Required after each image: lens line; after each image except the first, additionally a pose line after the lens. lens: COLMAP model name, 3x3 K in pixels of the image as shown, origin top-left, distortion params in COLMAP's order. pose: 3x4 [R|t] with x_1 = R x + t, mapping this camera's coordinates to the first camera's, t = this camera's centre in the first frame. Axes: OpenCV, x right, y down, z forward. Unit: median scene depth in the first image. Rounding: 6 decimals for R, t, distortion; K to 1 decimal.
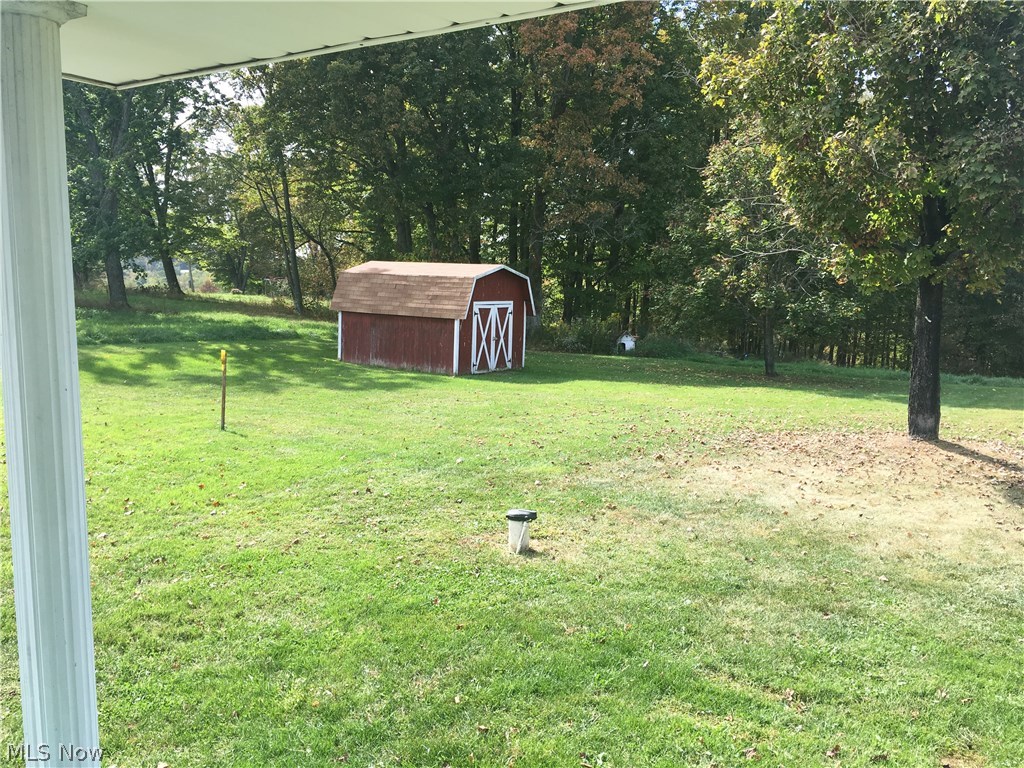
lens RADIAL K [[869.6, 0, 510.0], [0, 869.6, 382.8], [0, 0, 1]] dist [0.010797, 0.000760]
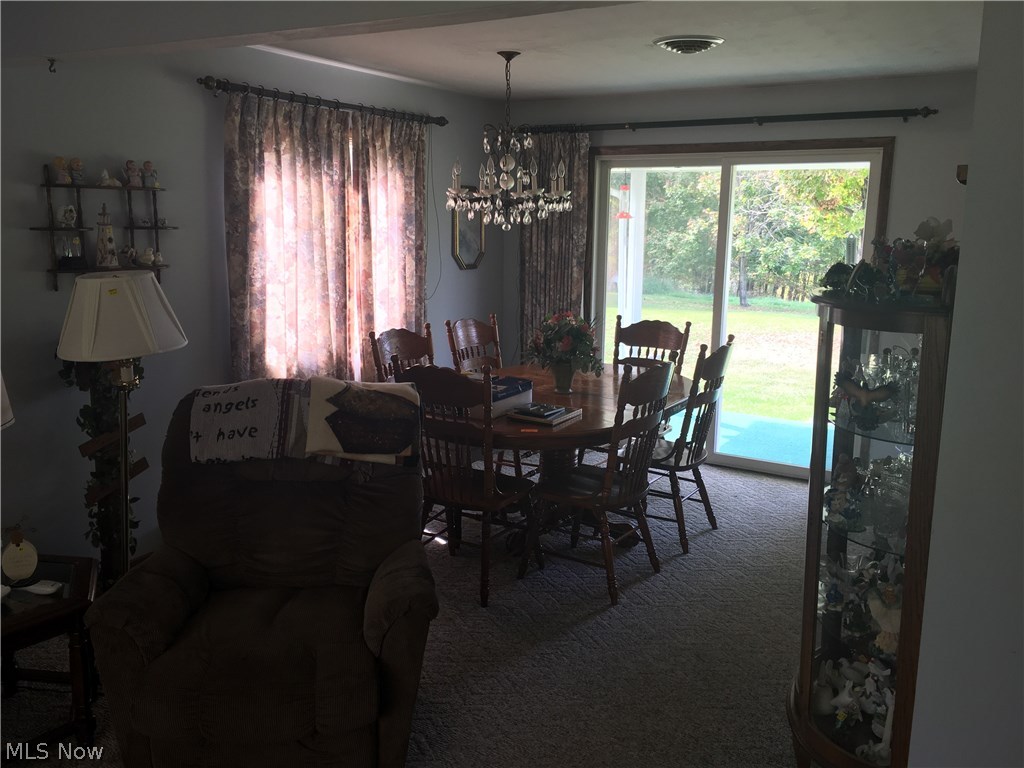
lens RADIAL K [[869.6, 0, 513.5], [0, 869.6, 385.1], [0, 0, 1]] dist [0.010797, 0.000760]
pose [[0.998091, -0.009911, 0.060959, -0.122309], [0.006075, 0.998008, 0.062795, 0.027649], [-0.061460, -0.062305, 0.996163, -0.262371]]
